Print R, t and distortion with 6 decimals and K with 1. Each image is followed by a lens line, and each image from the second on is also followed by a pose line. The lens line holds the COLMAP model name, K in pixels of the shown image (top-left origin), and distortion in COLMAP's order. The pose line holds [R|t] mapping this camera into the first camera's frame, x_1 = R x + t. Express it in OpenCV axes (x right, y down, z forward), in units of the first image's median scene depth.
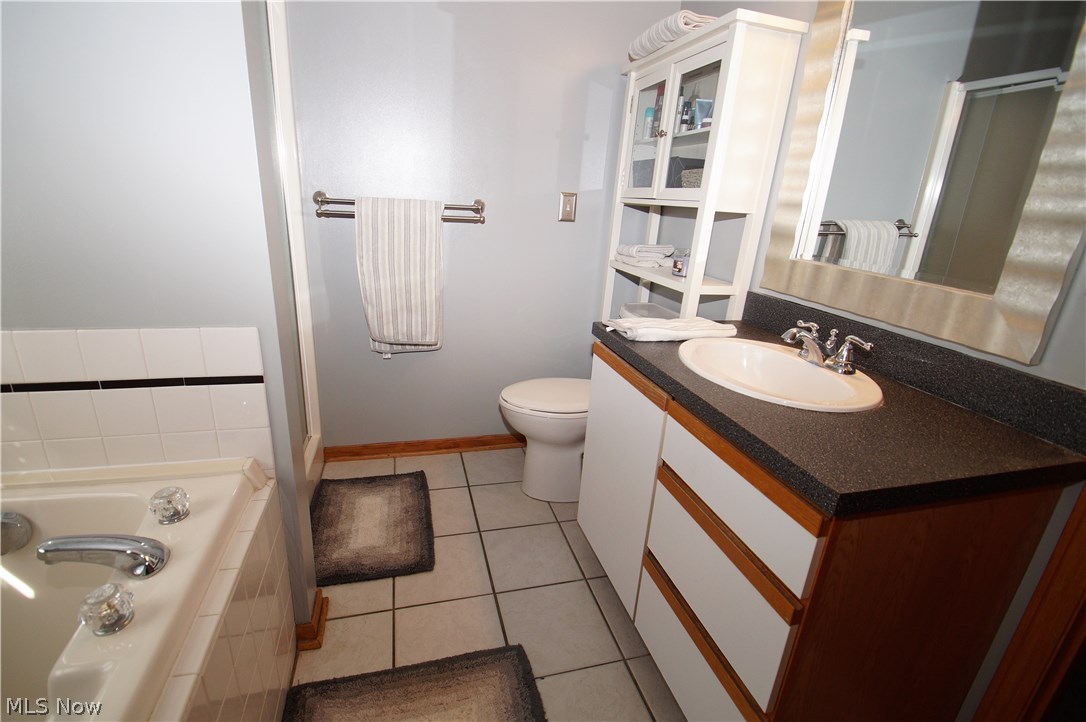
lens RADIAL K [[495.5, 0, 539.3], [0, 495.5, 360.3], [0, 0, 1]] dist [0.003809, 0.000300]
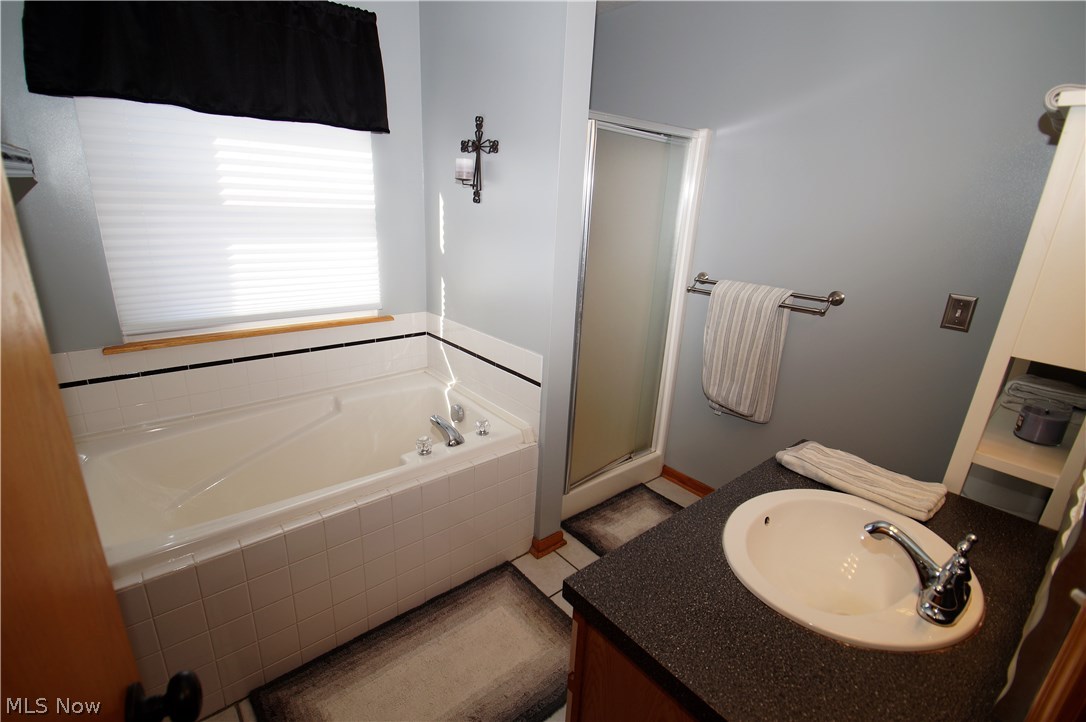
lens RADIAL K [[495.5, 0, 536.5], [0, 495.5, 361.6], [0, 0, 1]] dist [0.003809, 0.000300]
pose [[0.419998, 0.240856, -0.874980, 0.559836], [-0.306907, 0.945029, 0.112820, -0.136841], [0.854055, 0.221153, 0.470831, 0.080777]]
